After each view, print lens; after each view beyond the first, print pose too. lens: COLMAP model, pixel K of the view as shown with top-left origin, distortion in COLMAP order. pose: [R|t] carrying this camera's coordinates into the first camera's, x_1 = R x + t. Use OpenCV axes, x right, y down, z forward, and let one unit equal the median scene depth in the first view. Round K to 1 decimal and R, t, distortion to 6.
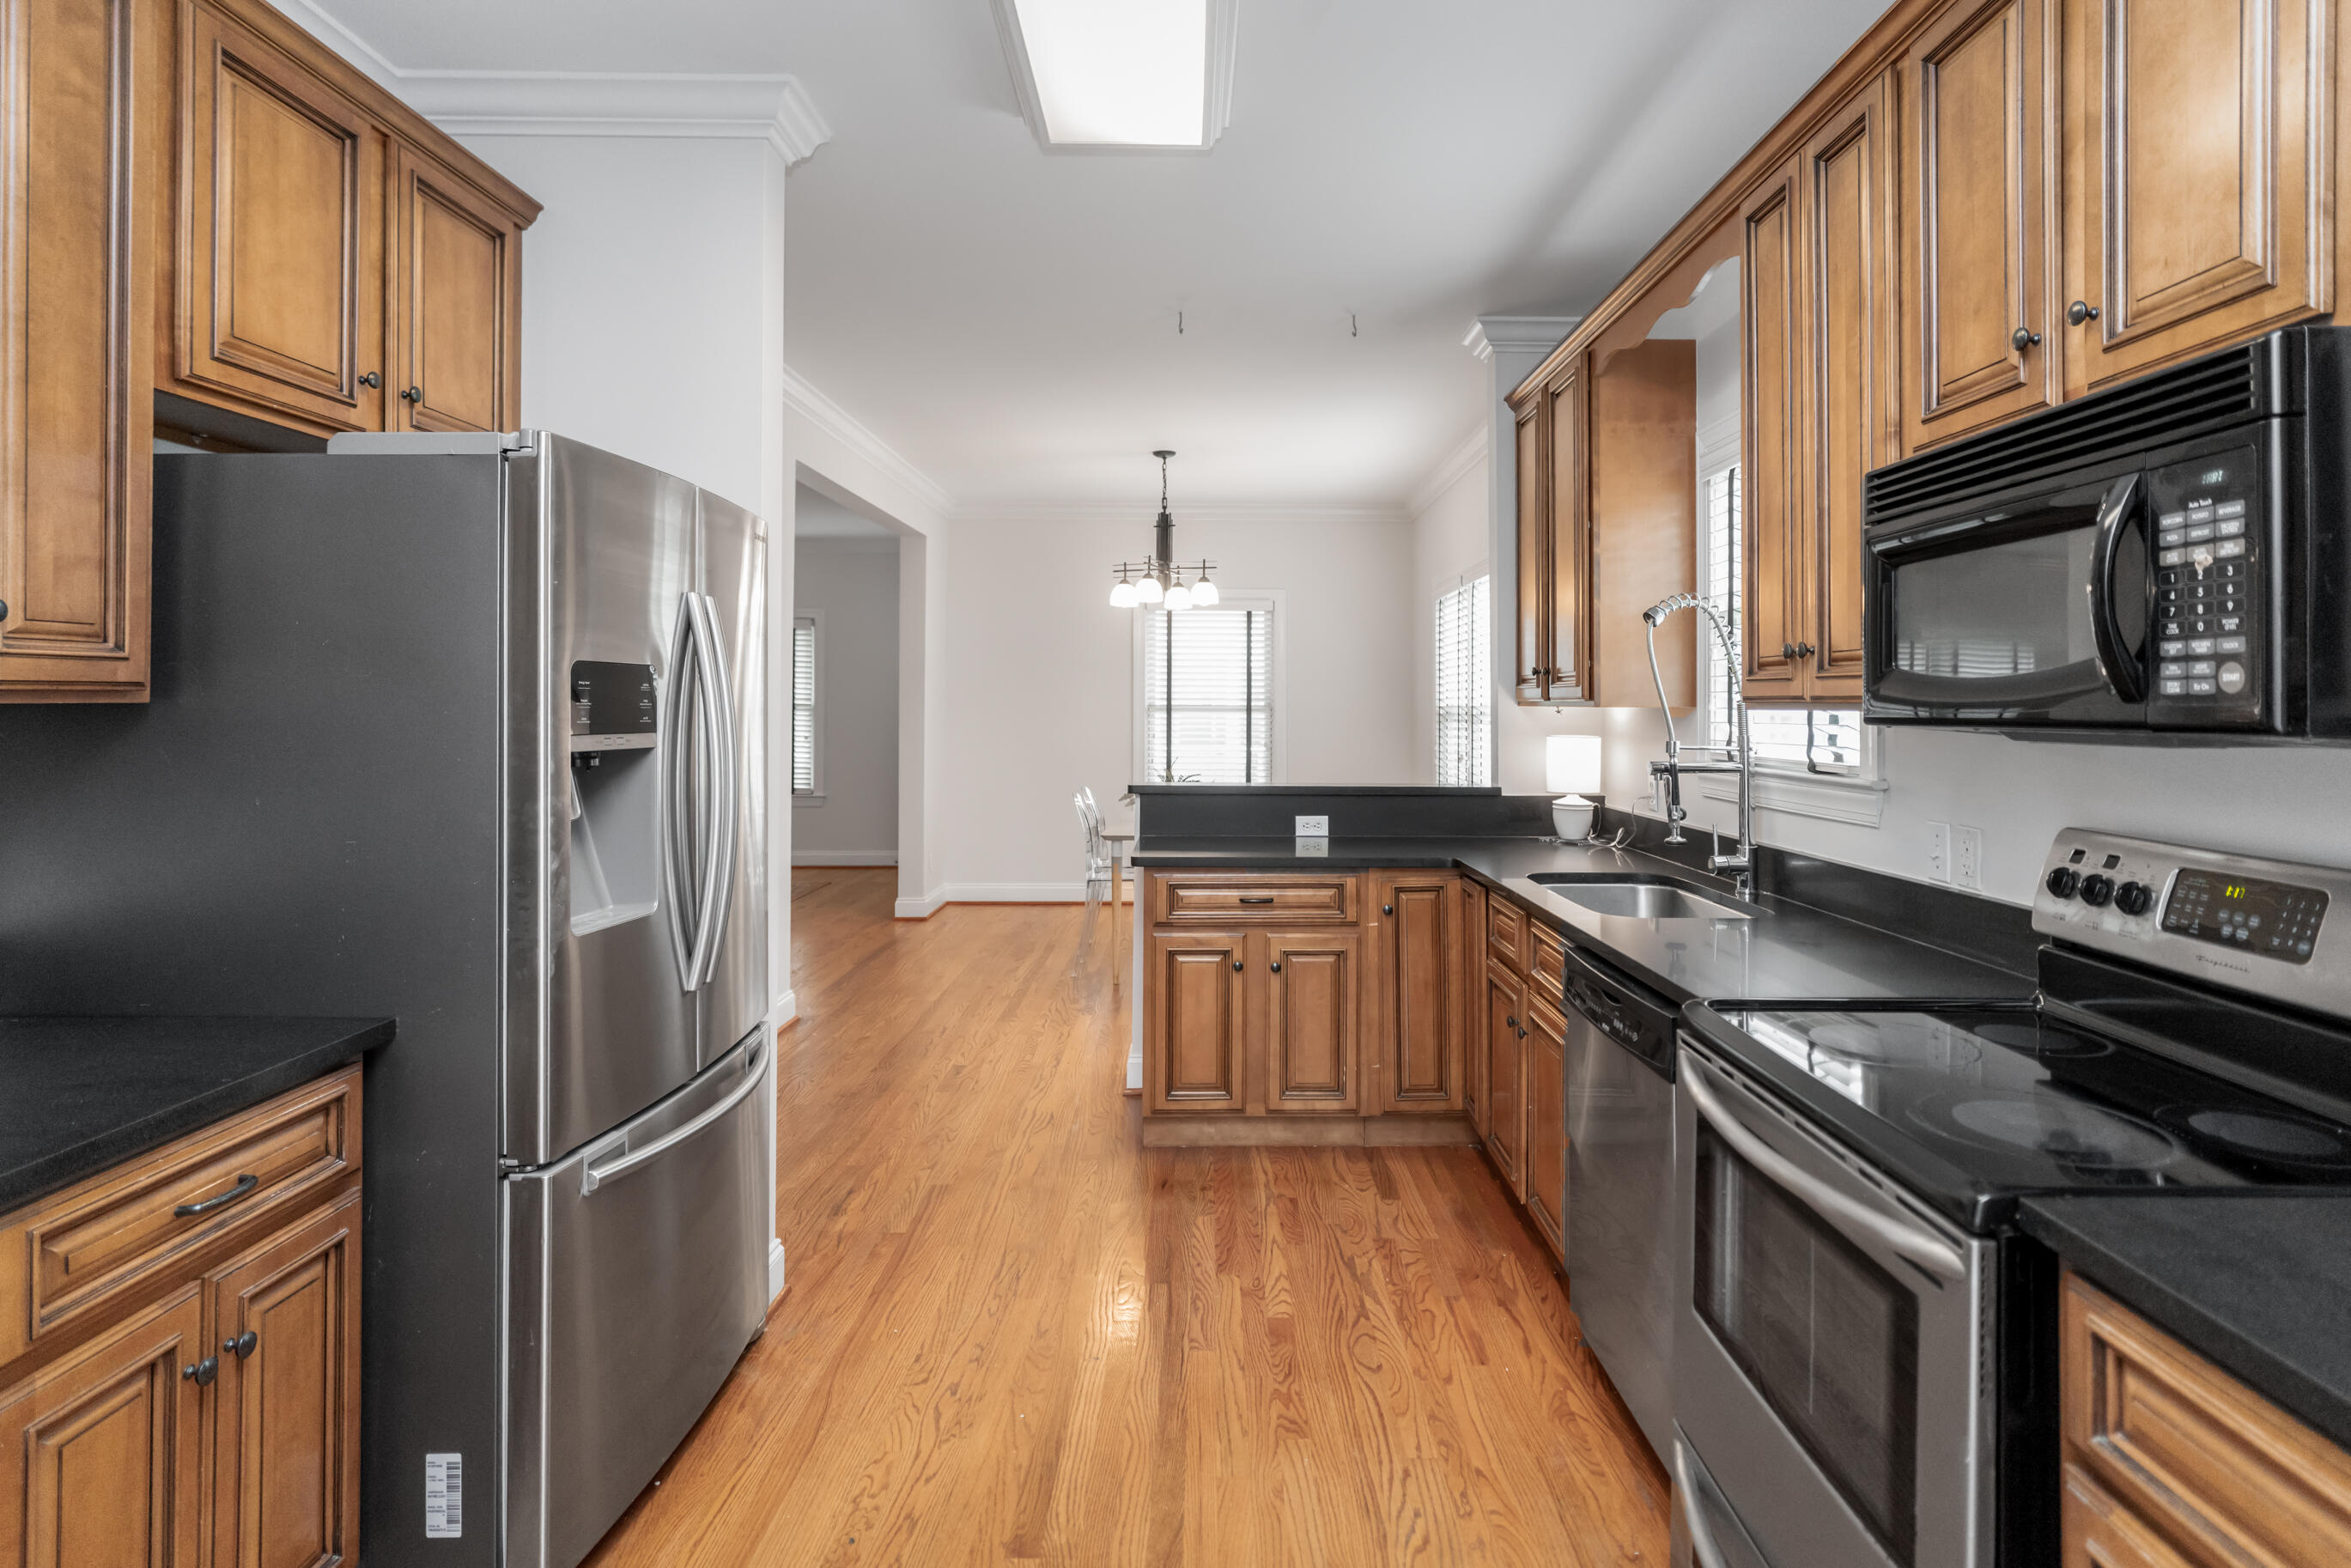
lens RADIAL K [[1215.9, 0, 1249.7], [0, 1215.9, 692.0], [0, 0, 1]] dist [-0.009242, 0.005007]
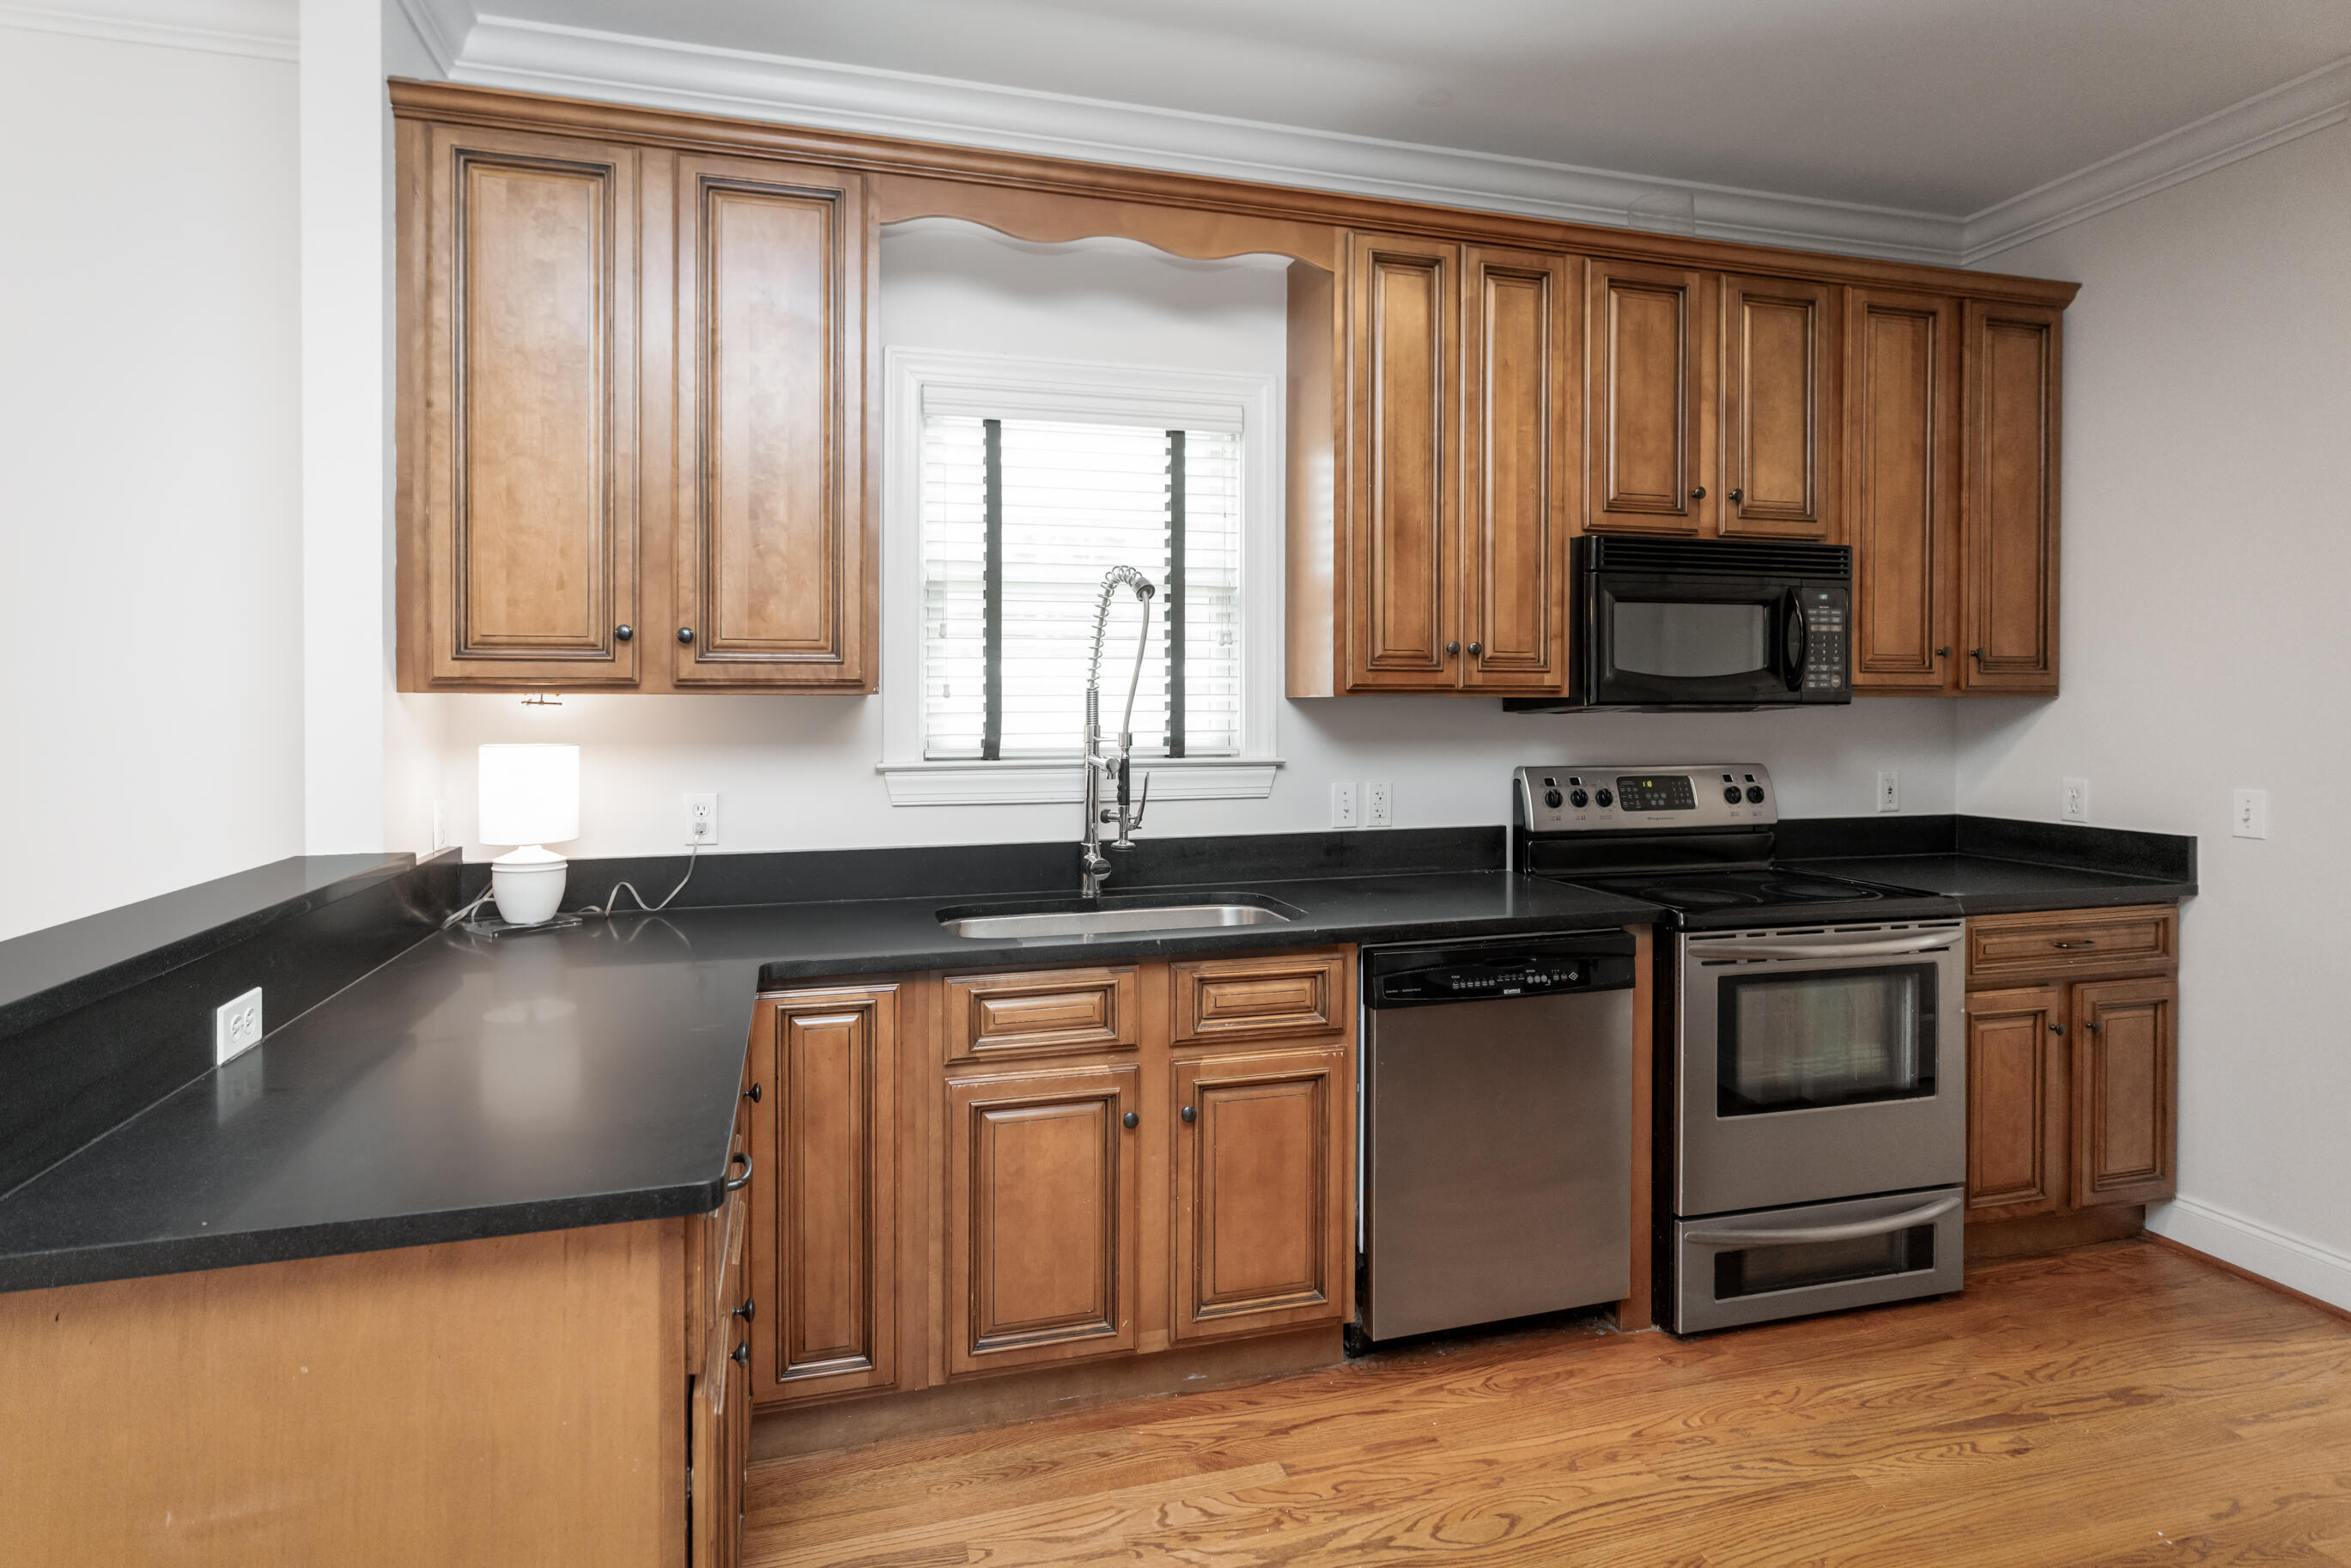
lens RADIAL K [[1215.9, 0, 1138.6], [0, 1215.9, 707.1], [0, 0, 1]] dist [-0.009242, 0.005007]
pose [[-0.223602, -0.013548, 0.974586, -0.556186], [-0.011927, 0.999867, 0.011163, 0.013092], [-0.974608, -0.009127, -0.223733, 1.285804]]
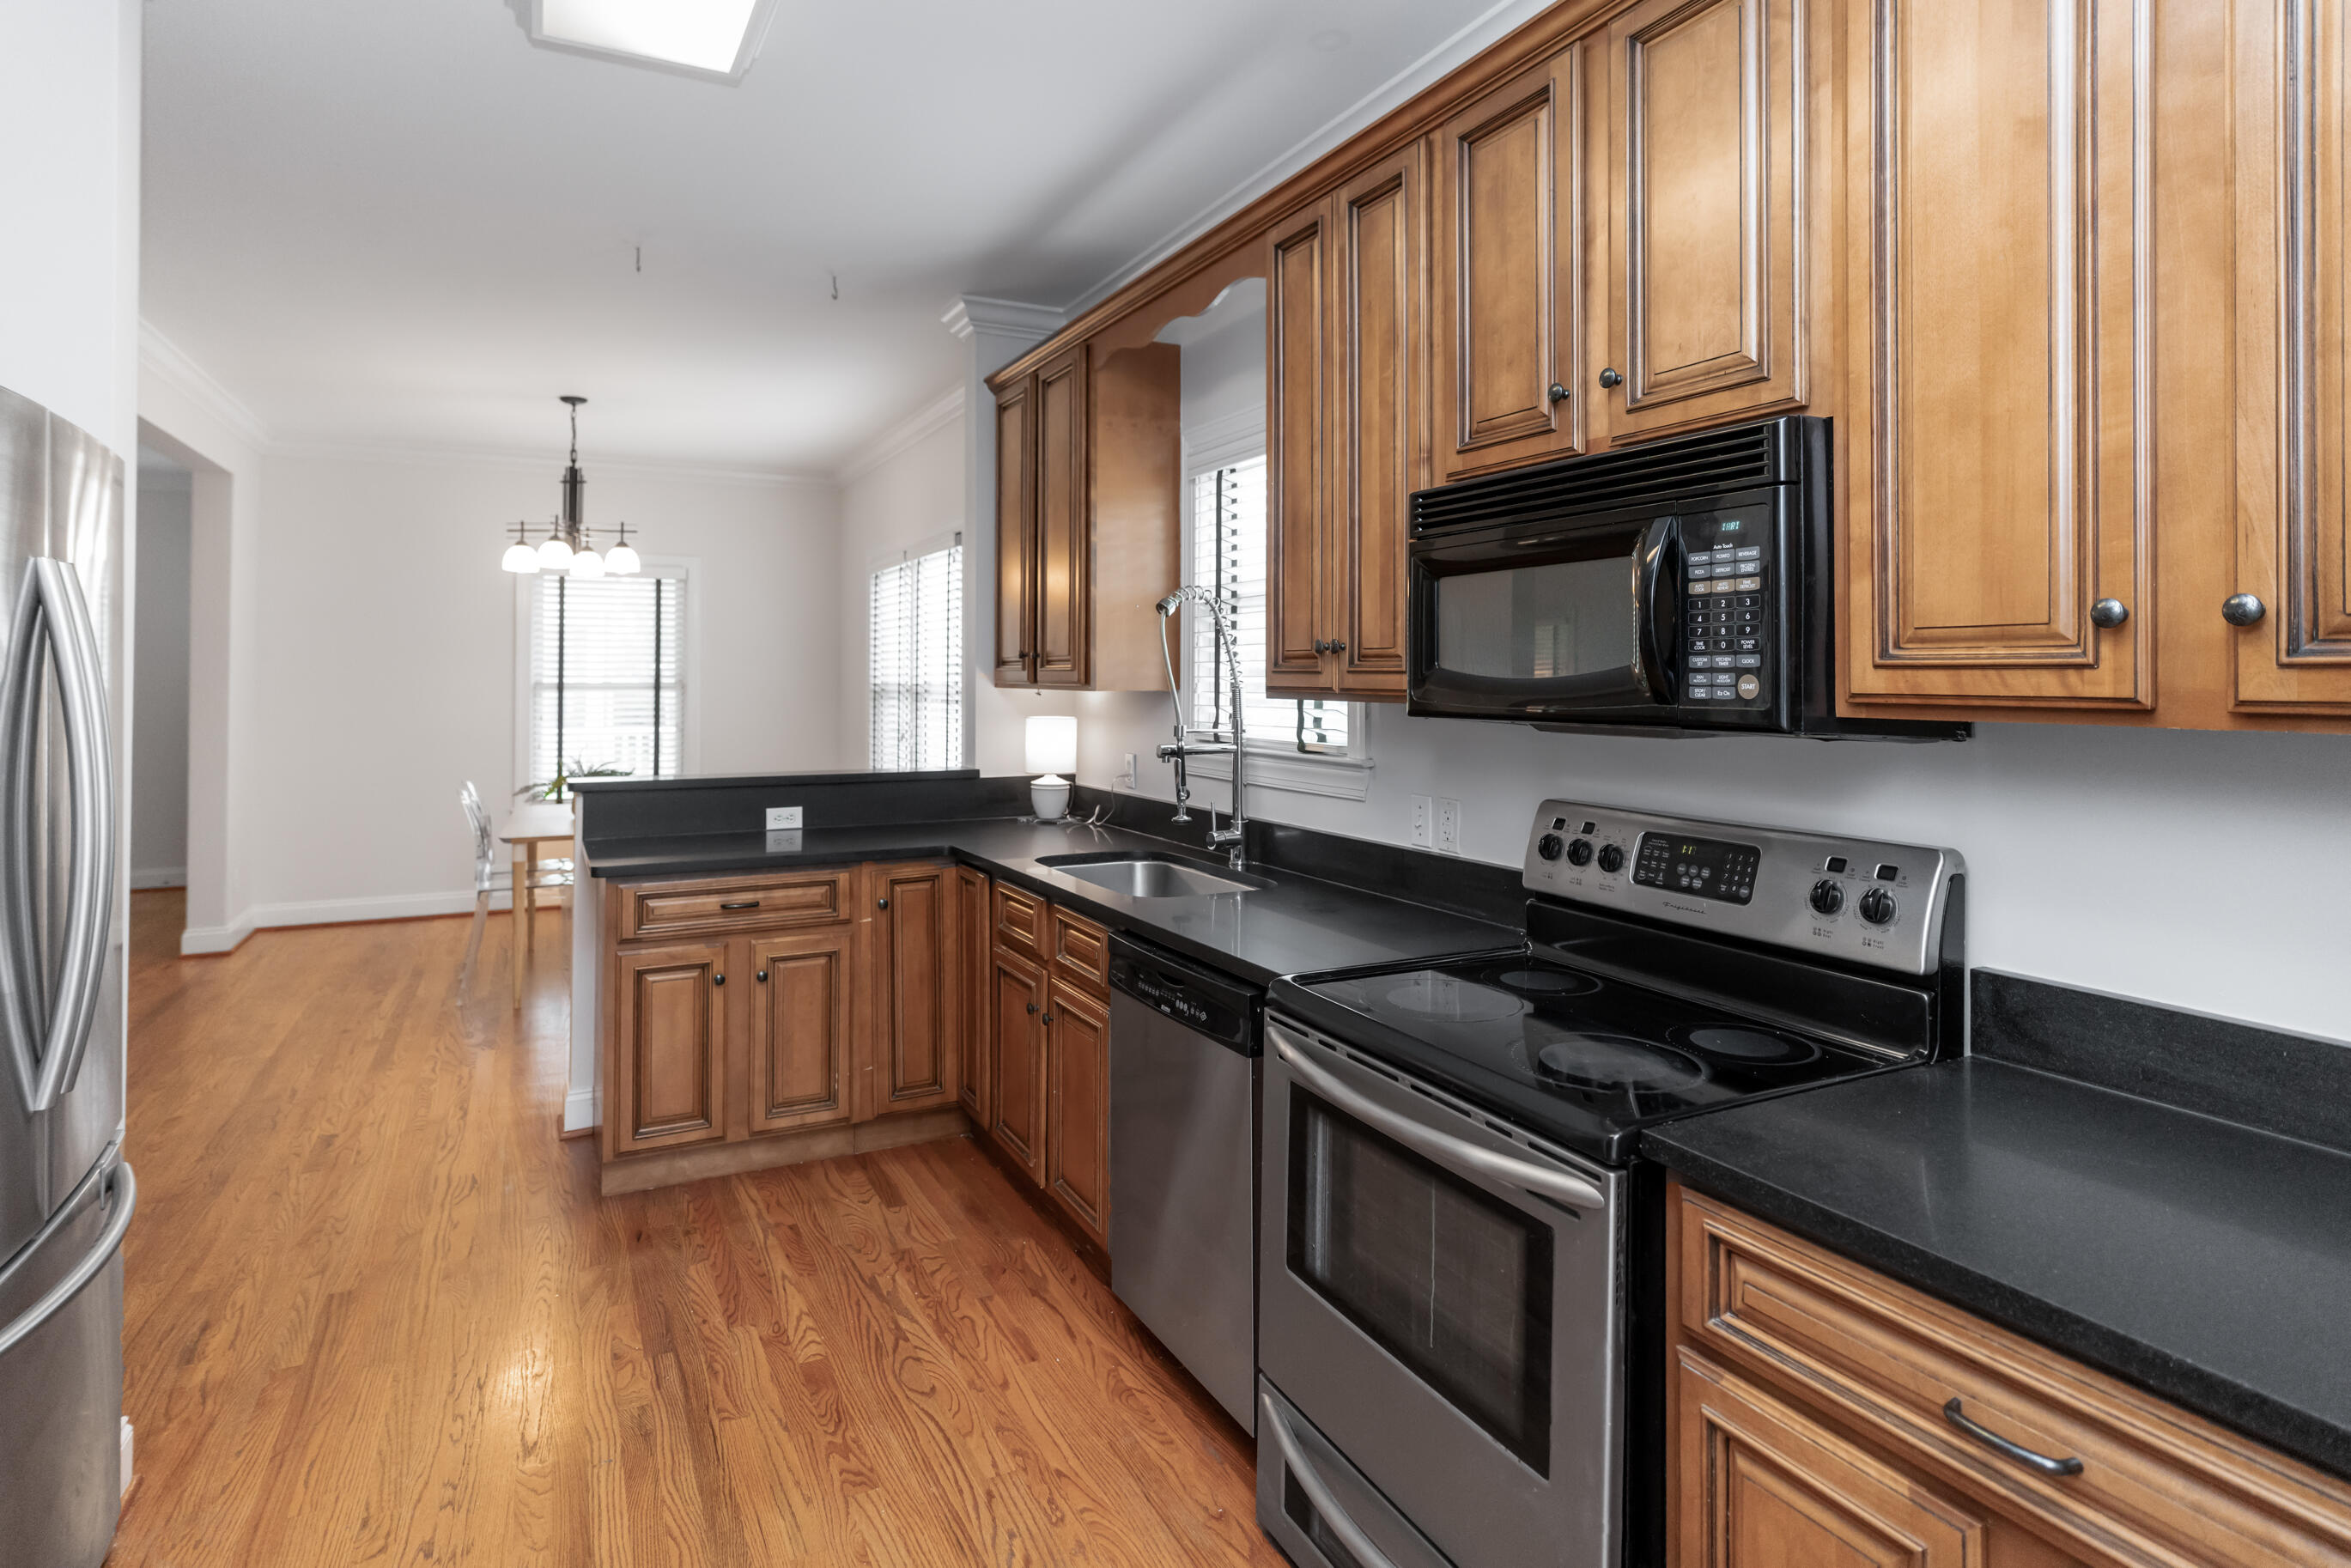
lens RADIAL K [[1215.9, 0, 1164.4], [0, 1215.9, 660.9], [0, 0, 1]] dist [-0.009242, 0.005007]
pose [[0.906955, 0.002203, 0.421221, -0.118624], [-0.002103, 0.999998, -0.000701, -0.016191], [-0.421221, -0.000250, 0.906958, 0.049878]]
